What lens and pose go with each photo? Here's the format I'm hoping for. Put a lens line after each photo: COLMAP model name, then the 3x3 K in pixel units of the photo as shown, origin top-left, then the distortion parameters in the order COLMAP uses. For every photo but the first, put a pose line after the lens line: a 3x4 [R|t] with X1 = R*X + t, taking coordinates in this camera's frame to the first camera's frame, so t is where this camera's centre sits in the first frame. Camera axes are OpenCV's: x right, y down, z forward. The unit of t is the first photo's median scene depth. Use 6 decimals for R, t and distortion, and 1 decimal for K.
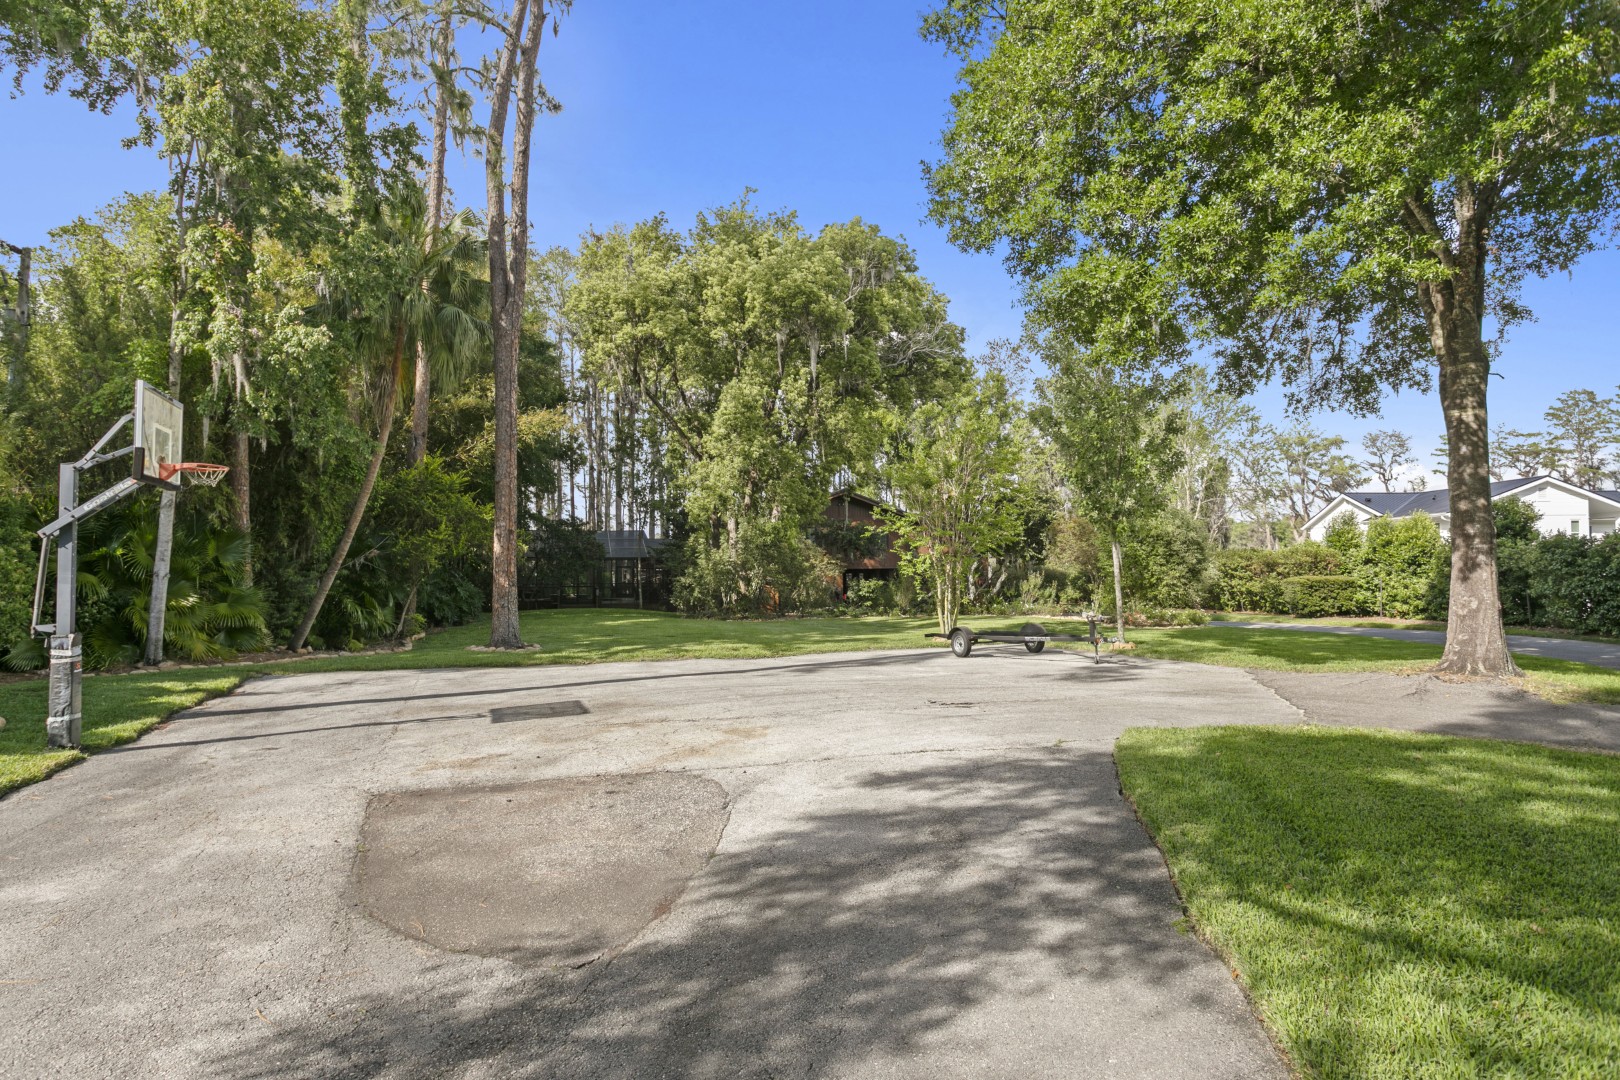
lens RADIAL K [[957.0, 0, 810.0], [0, 957.0, 540.0], [0, 0, 1]] dist [-0.001578, 0.000706]
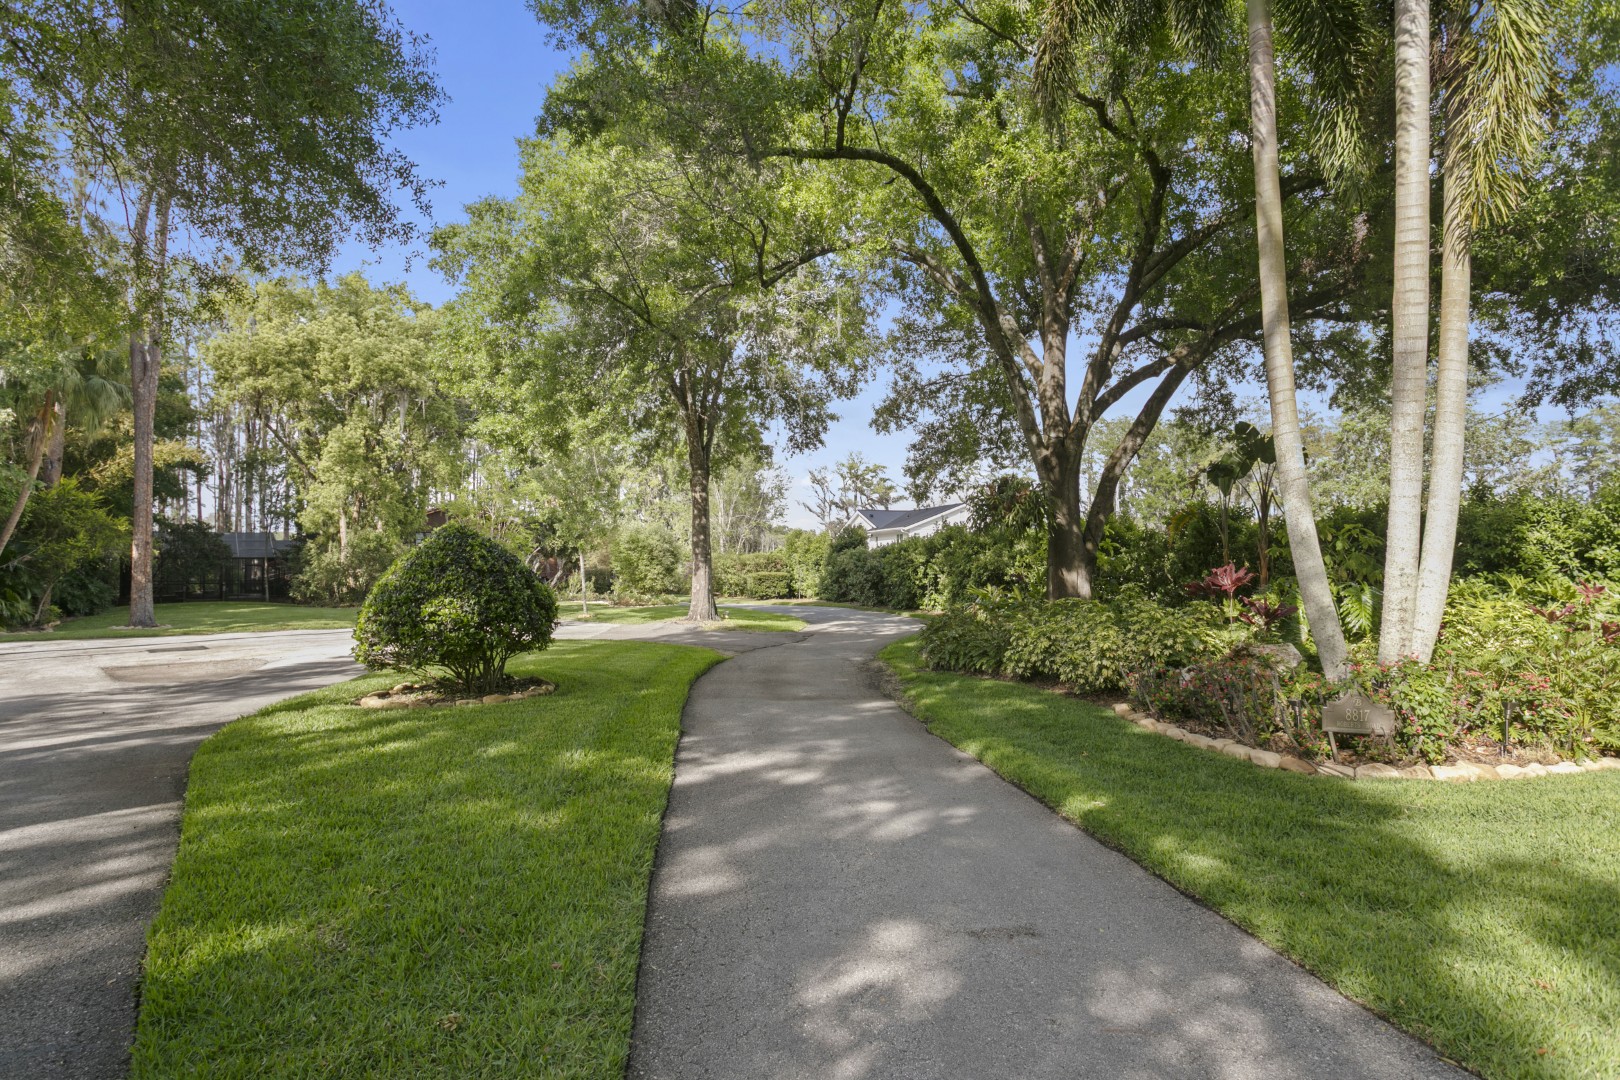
lens RADIAL K [[957.0, 0, 810.0], [0, 957.0, 540.0], [0, 0, 1]] dist [-0.001578, 0.000706]
pose [[0.947586, 0.007309, 0.319416, 0.111655], [-0.008826, 0.999956, 0.003303, -0.018614], [-0.319378, -0.005949, 0.947609, -0.448869]]
